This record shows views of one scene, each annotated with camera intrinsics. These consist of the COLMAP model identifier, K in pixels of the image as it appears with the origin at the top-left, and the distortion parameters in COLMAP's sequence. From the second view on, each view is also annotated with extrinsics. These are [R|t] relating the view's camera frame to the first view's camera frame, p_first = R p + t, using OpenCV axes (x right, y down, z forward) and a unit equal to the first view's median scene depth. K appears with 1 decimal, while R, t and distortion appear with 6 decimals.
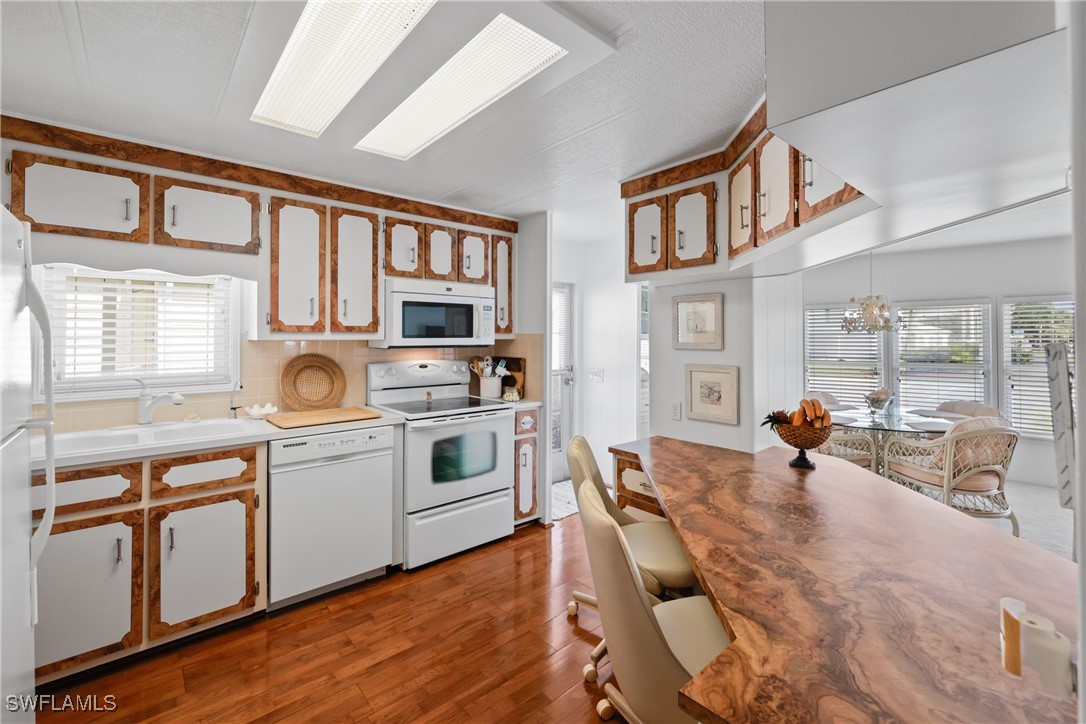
lens RADIAL K [[459.1, 0, 542.6], [0, 459.1, 338.3], [0, 0, 1]] dist [0.002681, -0.000136]
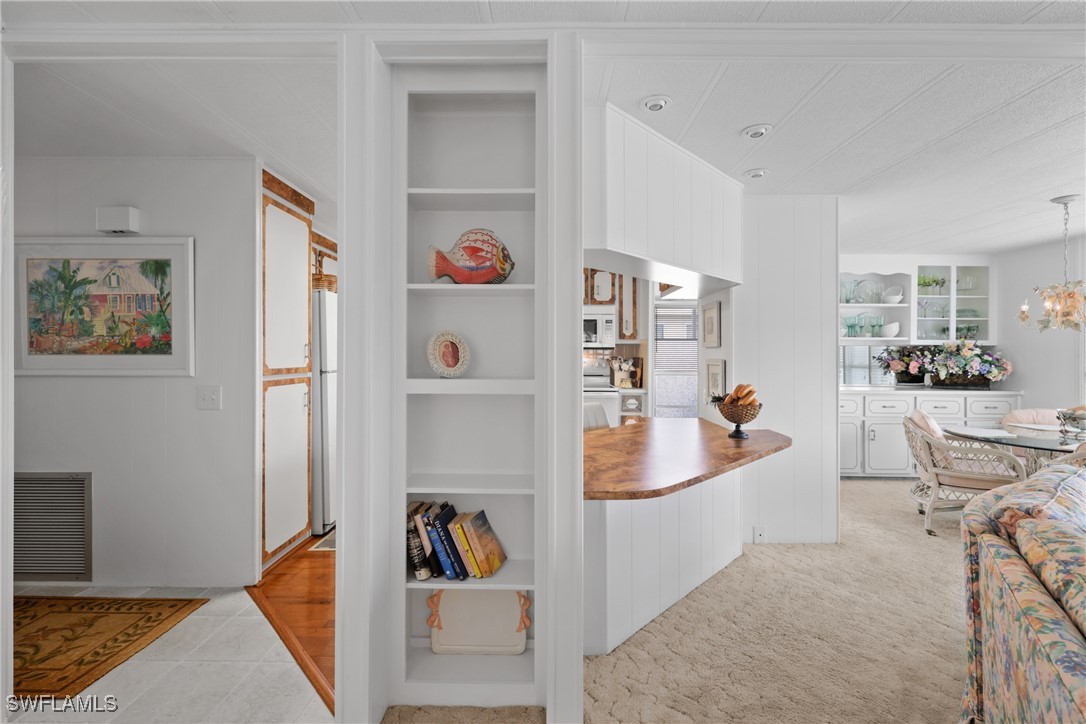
lens RADIAL K [[459.1, 0, 544.0], [0, 459.1, 356.2], [0, 0, 1]] dist [0.002681, -0.000136]
pose [[0.753968, 0.005730, -0.656886, 0.670787], [0.000861, 0.999952, 0.009710, 0.027937], [0.656911, -0.007886, 0.753927, -0.203779]]
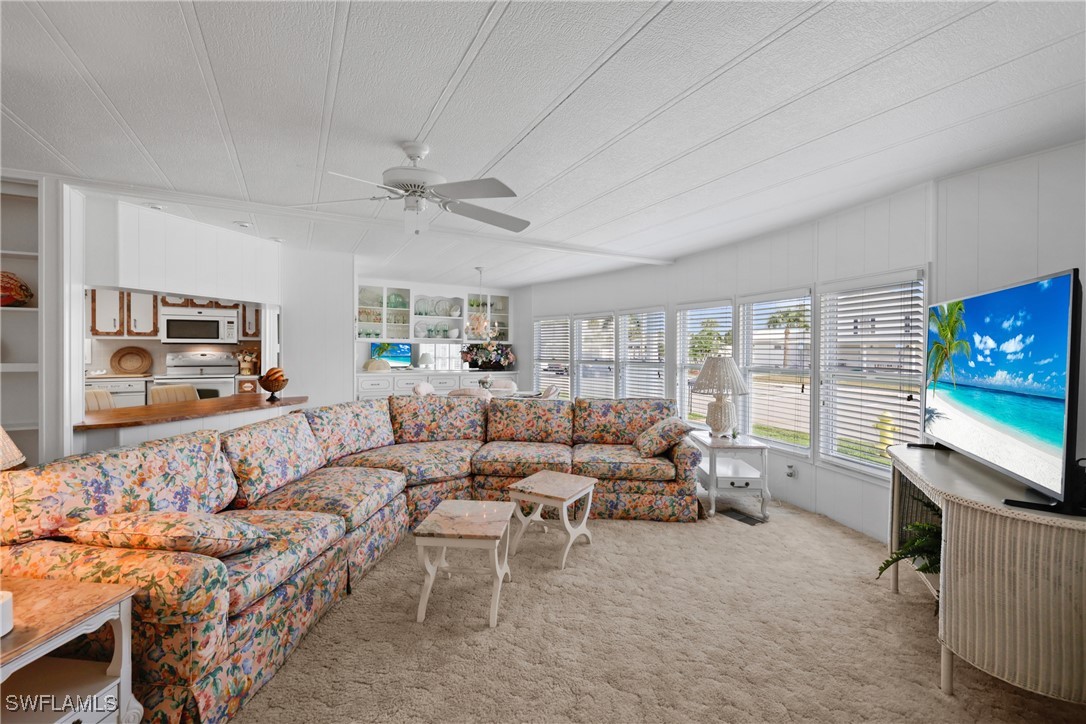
lens RADIAL K [[459.1, 0, 547.3], [0, 459.1, 351.7], [0, 0, 1]] dist [0.002681, -0.000136]
pose [[0.978429, 0.009152, -0.206381, 1.476678], [-0.006752, 0.999901, 0.012331, 0.018055], [0.206473, -0.010672, 0.978394, -0.502161]]
